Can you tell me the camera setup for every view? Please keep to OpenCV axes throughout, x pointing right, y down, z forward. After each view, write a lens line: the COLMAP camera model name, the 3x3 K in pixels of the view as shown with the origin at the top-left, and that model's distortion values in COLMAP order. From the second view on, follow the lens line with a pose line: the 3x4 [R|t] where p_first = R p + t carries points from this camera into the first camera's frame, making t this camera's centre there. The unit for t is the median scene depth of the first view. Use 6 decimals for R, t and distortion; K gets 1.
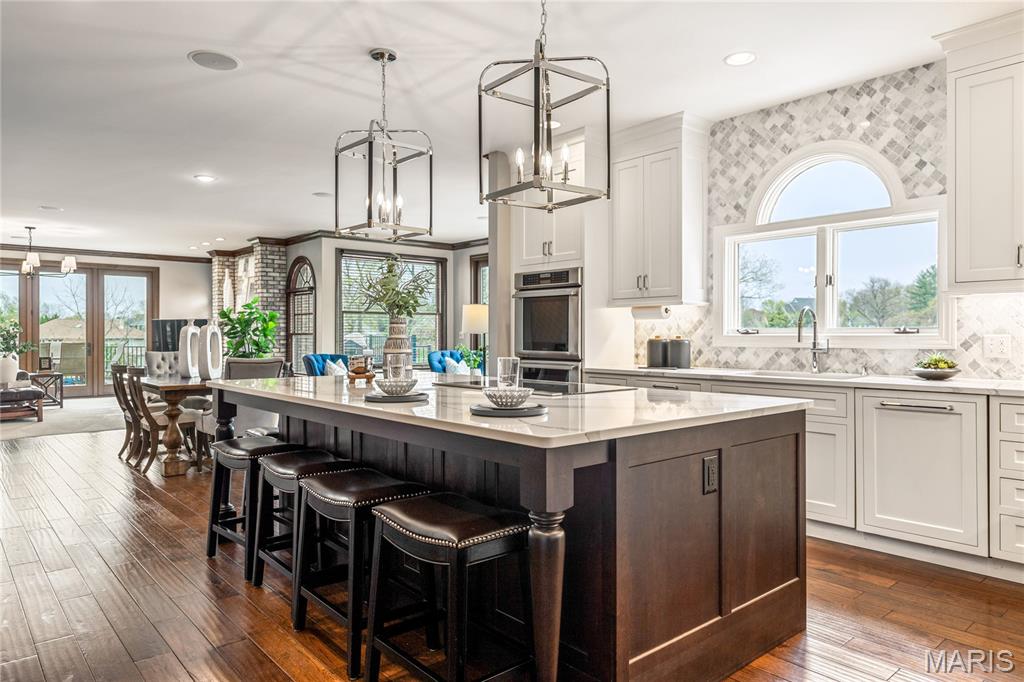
lens RADIAL K [[658.6, 0, 515.6], [0, 658.6, 334.0], [0, 0, 1]] dist [0.008030, -0.003547]
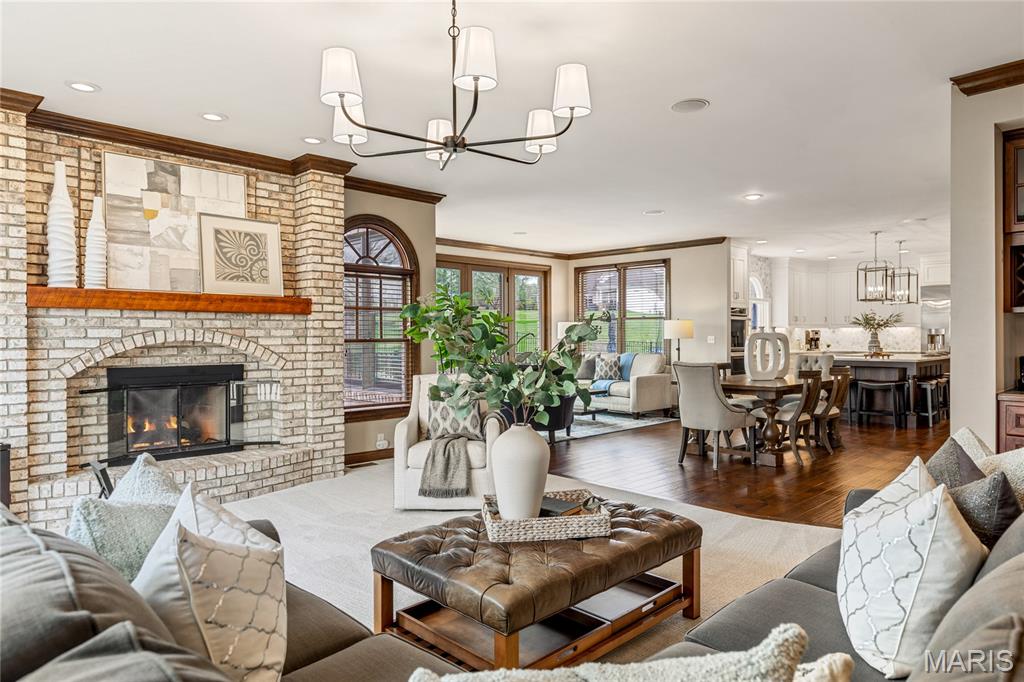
lens RADIAL K [[633.9, 0, 514.8], [0, 633.9, 339.3], [0, 0, 1]] dist [0.006945, -0.001604]
pose [[-0.053440, -0.004251, 0.998562, -0.961562], [0.001300, 0.999990, 0.004327, -0.004049], [-0.998570, 0.001530, -0.053434, 0.931424]]
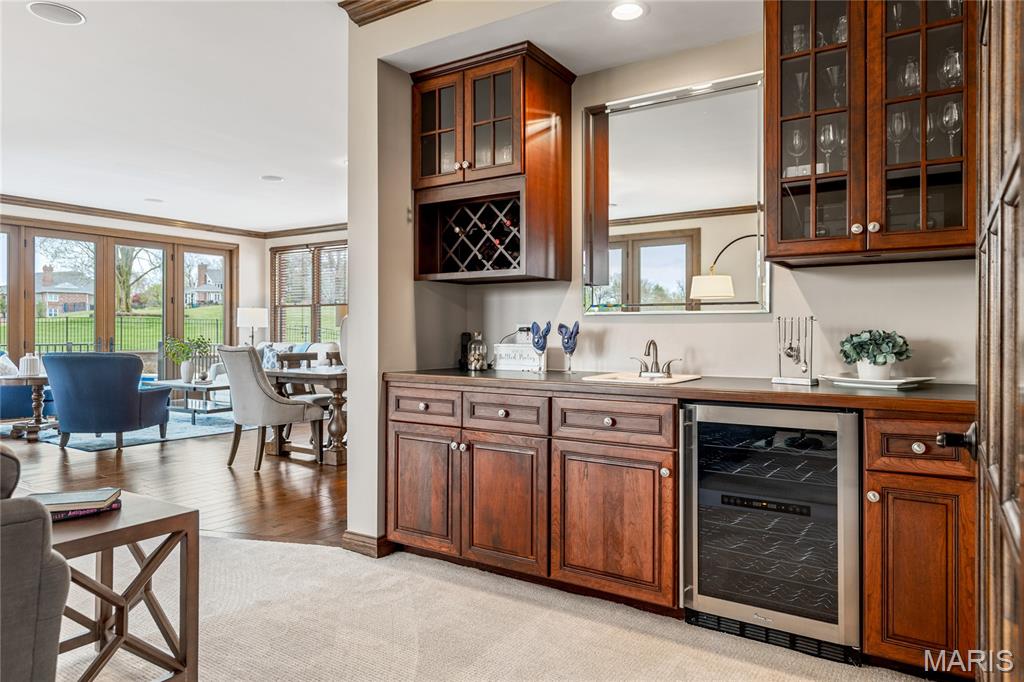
lens RADIAL K [[658.6, 0, 514.6], [0, 658.6, 331.9], [0, 0, 1]] dist [0.008030, -0.003547]
pose [[-0.270690, 0.003099, 0.962662, -0.942558], [-0.003619, 0.999984, -0.004237, 0.010049], [-0.962660, -0.004631, -0.270675, 0.666333]]
